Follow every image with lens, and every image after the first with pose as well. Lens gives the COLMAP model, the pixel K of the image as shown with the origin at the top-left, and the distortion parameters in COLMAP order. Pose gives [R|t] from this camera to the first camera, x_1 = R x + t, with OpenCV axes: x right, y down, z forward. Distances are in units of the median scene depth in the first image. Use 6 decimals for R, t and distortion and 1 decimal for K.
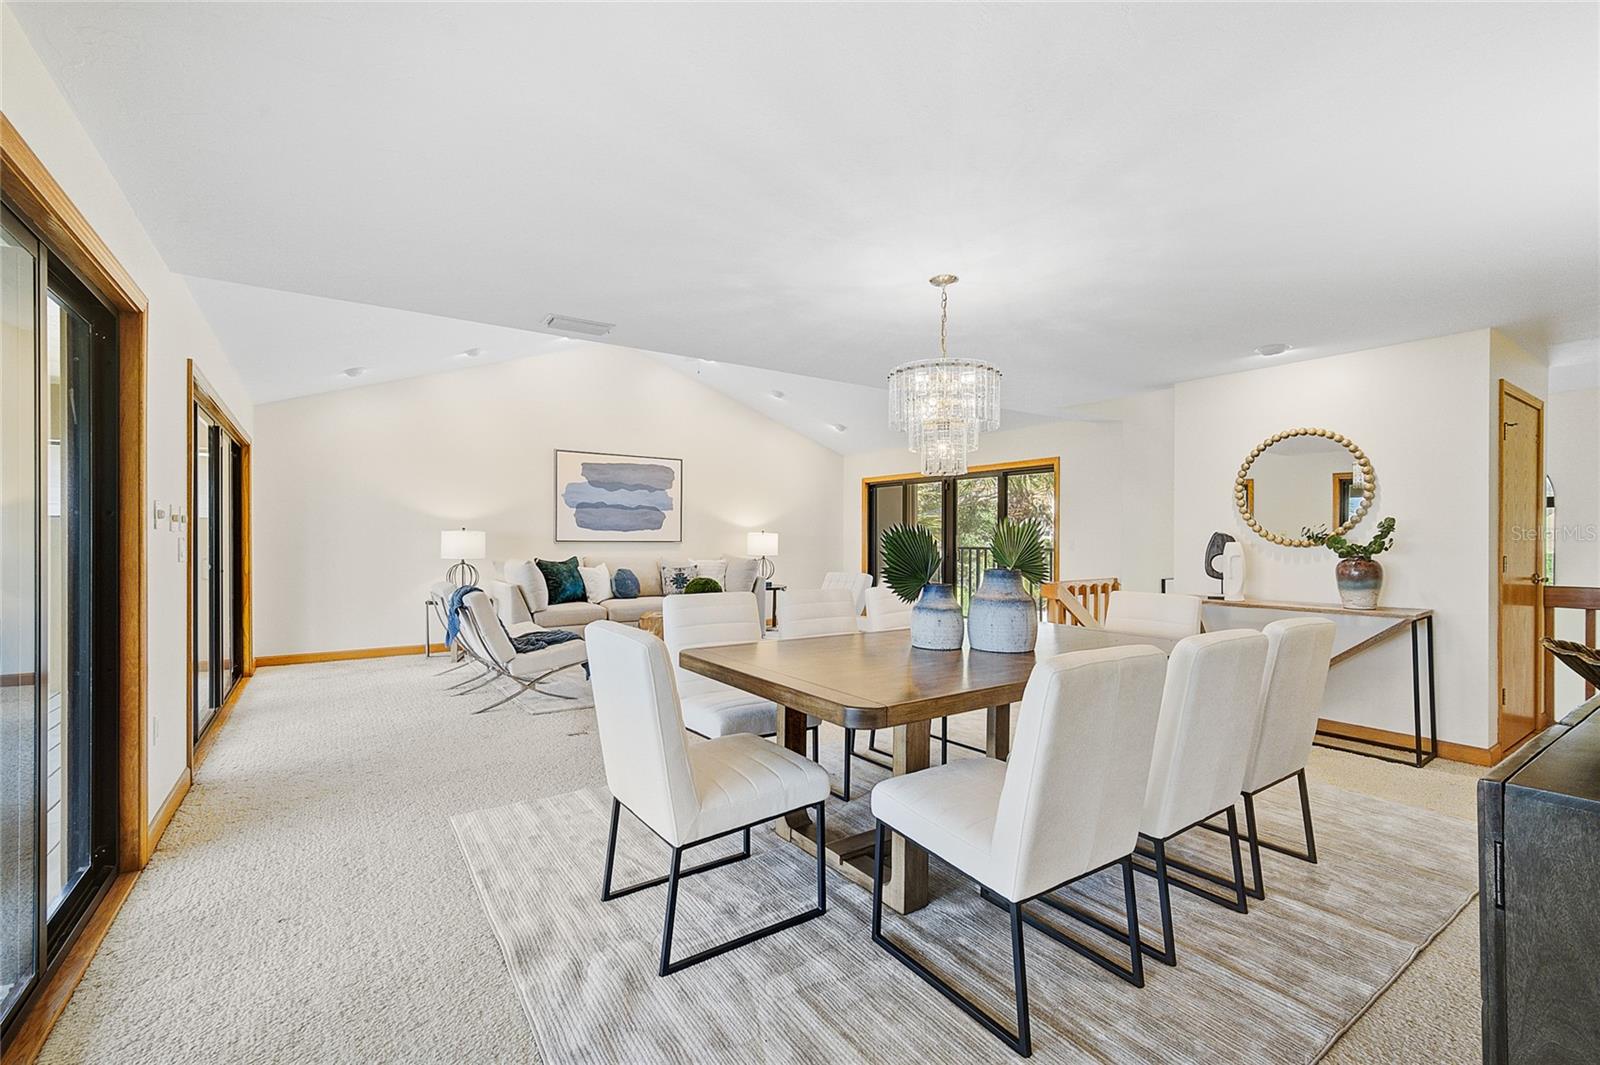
lens RADIAL K [[689.1, 0, 798.5], [0, 689.1, 534.5], [0, 0, 1]] dist [-0.001663, -0.000036]
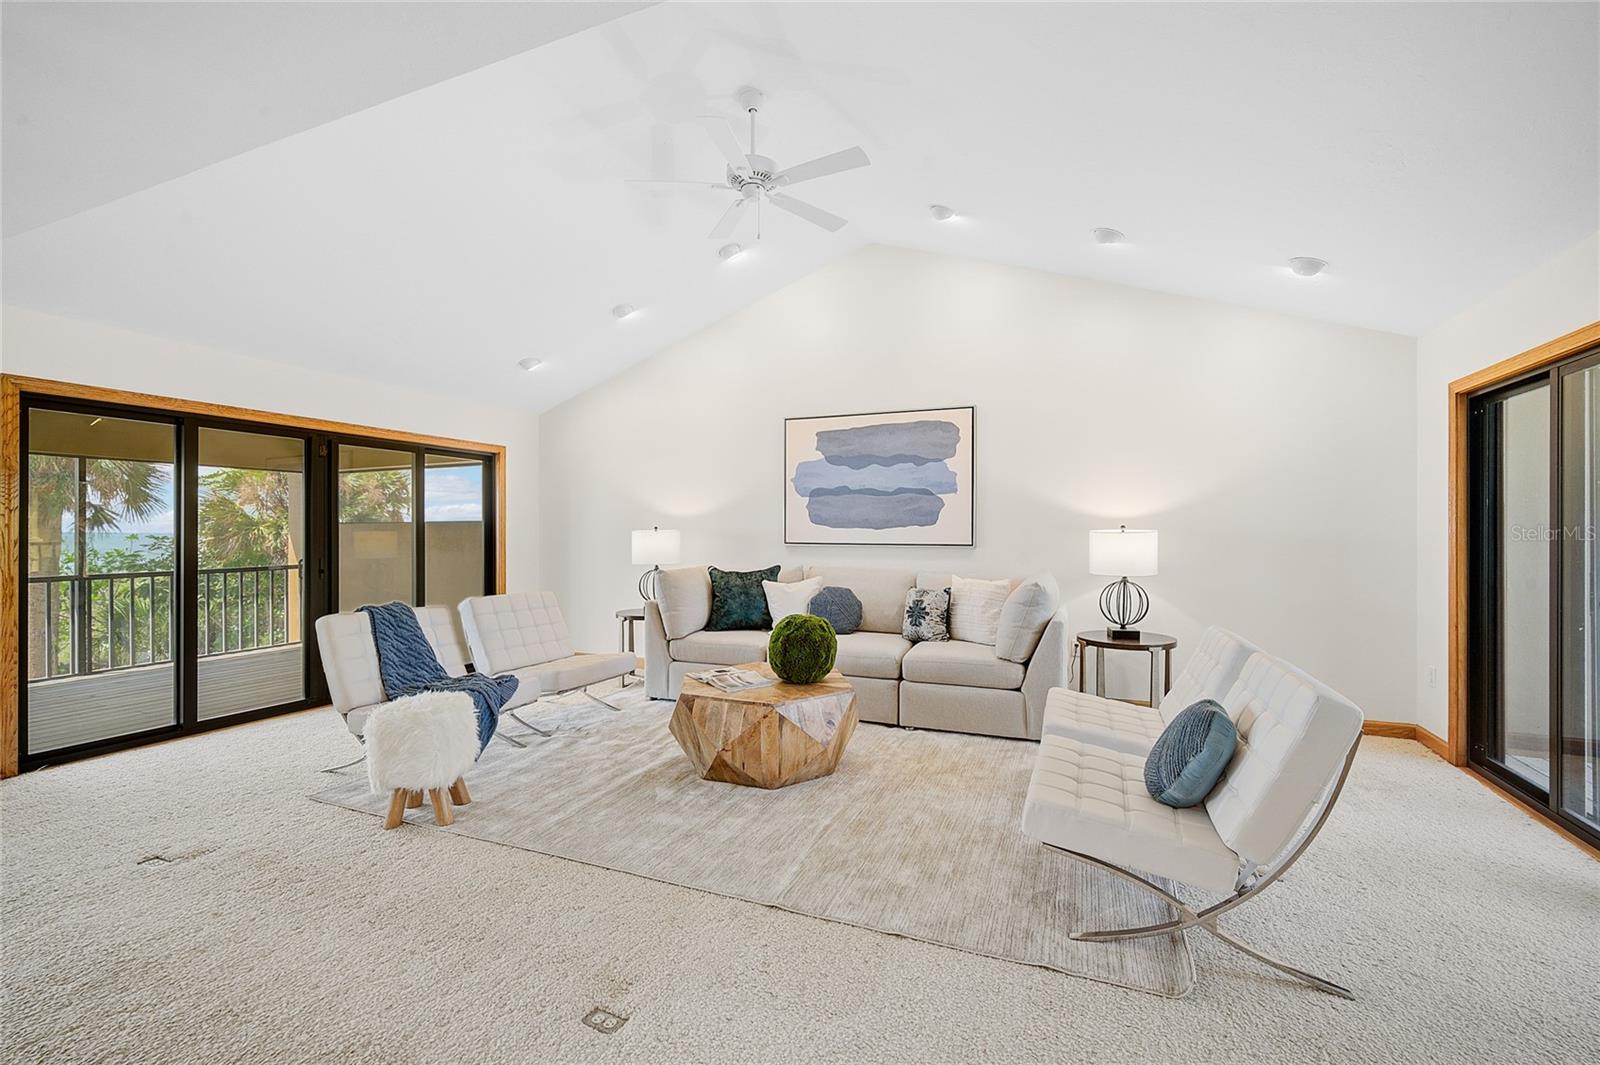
lens RADIAL K [[689.1, 0, 806.2], [0, 689.1, 536.1], [0, 0, 1]] dist [-0.001663, -0.000036]
pose [[0.552967, -0.000615, -0.833203, 0.254871], [0.003827, 0.999991, 0.001802, 0.000764], [0.833194, -0.004185, 0.552964, 0.579693]]
